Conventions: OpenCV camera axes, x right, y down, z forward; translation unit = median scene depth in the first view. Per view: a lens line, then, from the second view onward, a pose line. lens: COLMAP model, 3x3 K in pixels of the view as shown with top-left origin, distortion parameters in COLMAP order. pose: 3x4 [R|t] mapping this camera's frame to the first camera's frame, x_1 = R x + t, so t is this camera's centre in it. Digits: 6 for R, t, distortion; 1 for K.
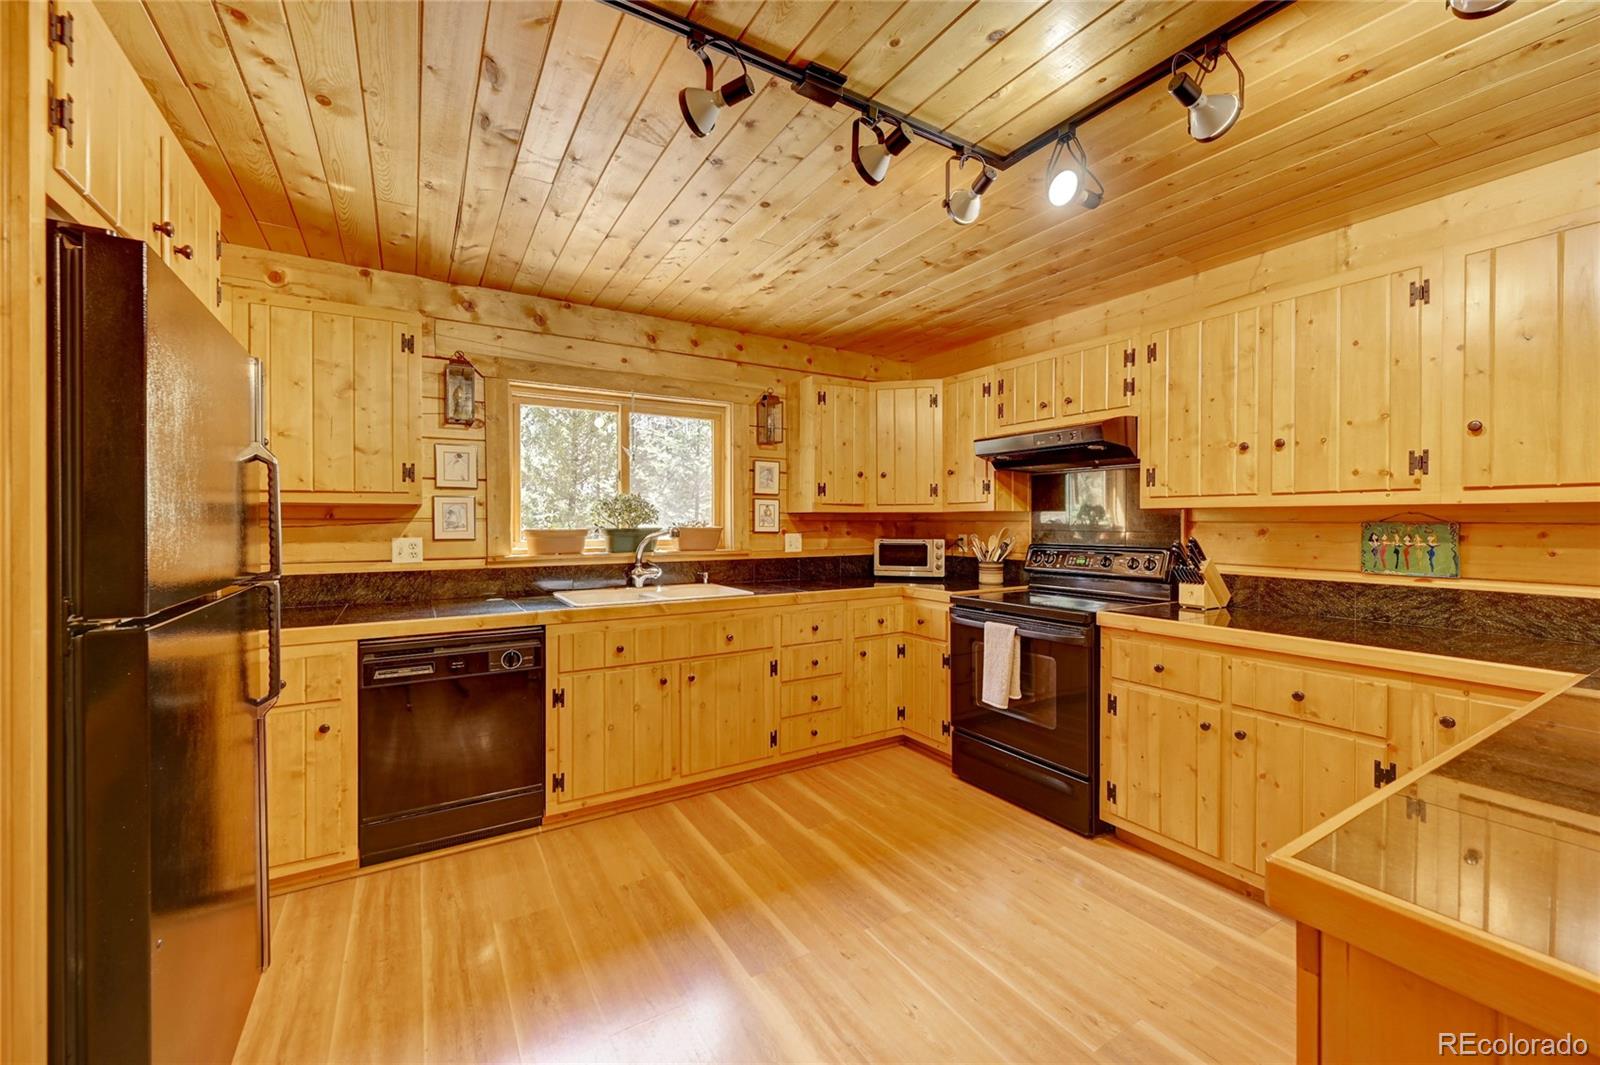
lens RADIAL K [[629.5, 0, 804.1], [0, 629.5, 519.8], [0, 0, 1]] dist [0.010011, -0.000958]
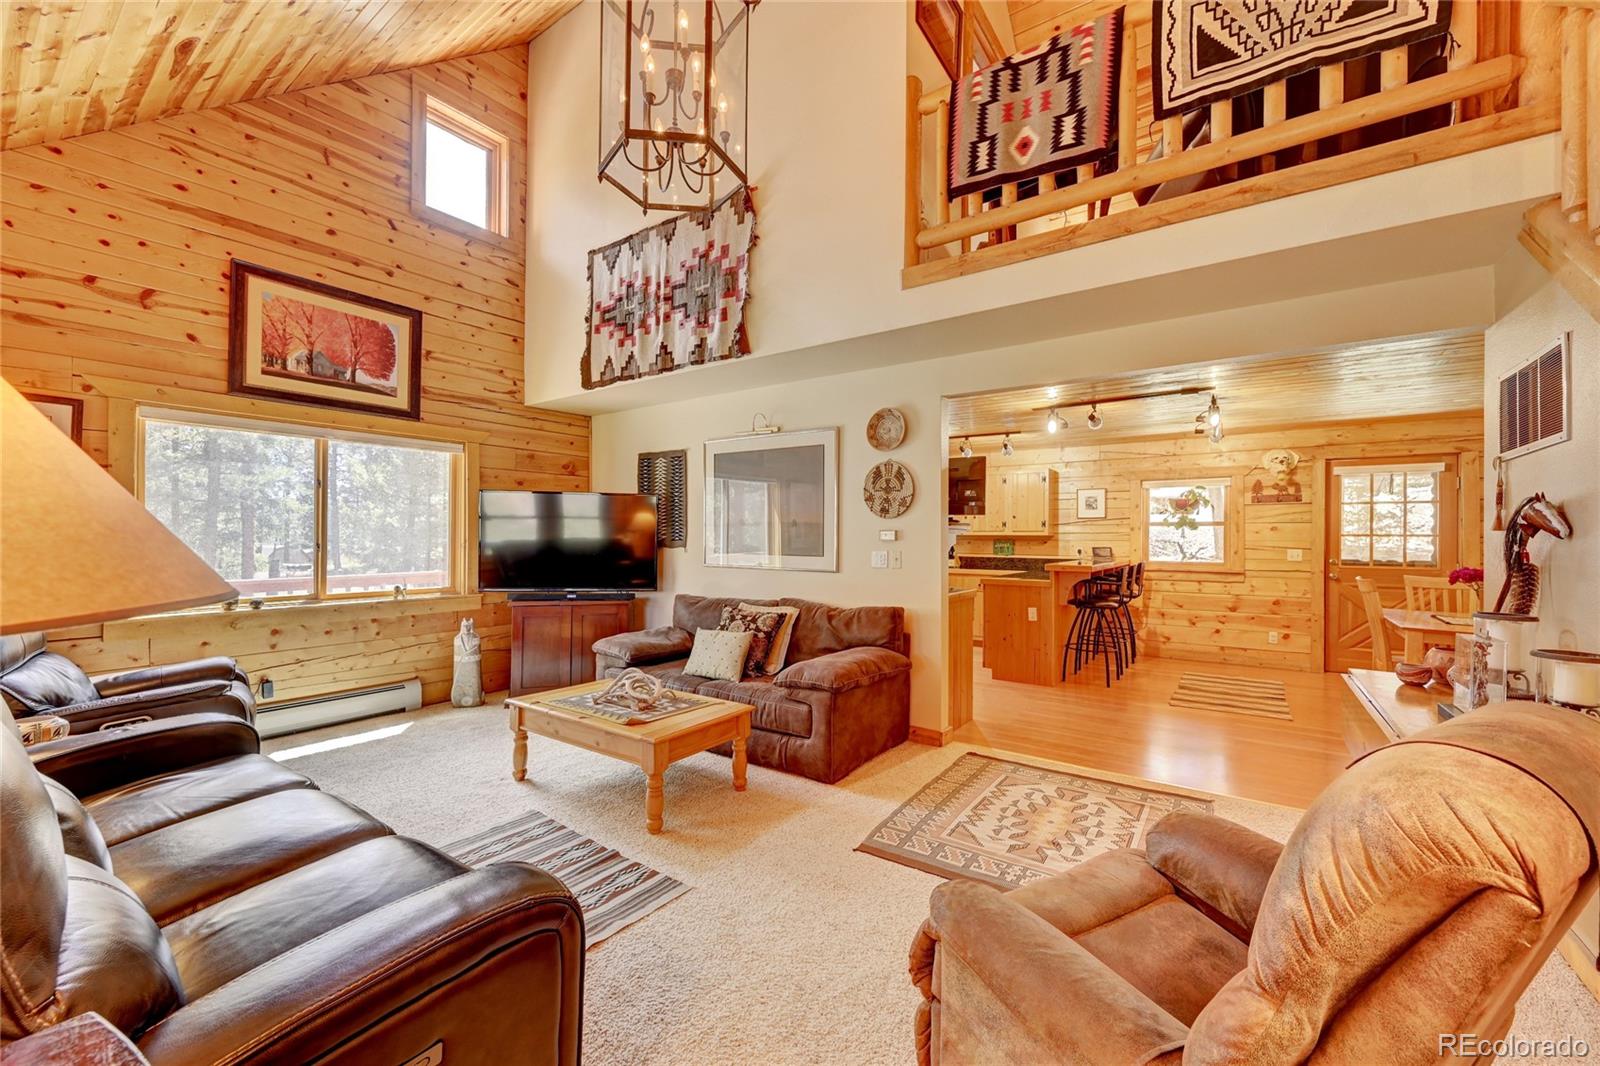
lens RADIAL K [[632.4, 0, 798.1], [0, 632.4, 537.8], [0, 0, 1]] dist [-0.004014, -0.000076]
pose [[0.919518, 0.005087, 0.393014, -1.101967], [-0.004953, 0.999987, -0.001357, 0.001947], [-0.393016, -0.000699, 0.919531, -1.325978]]
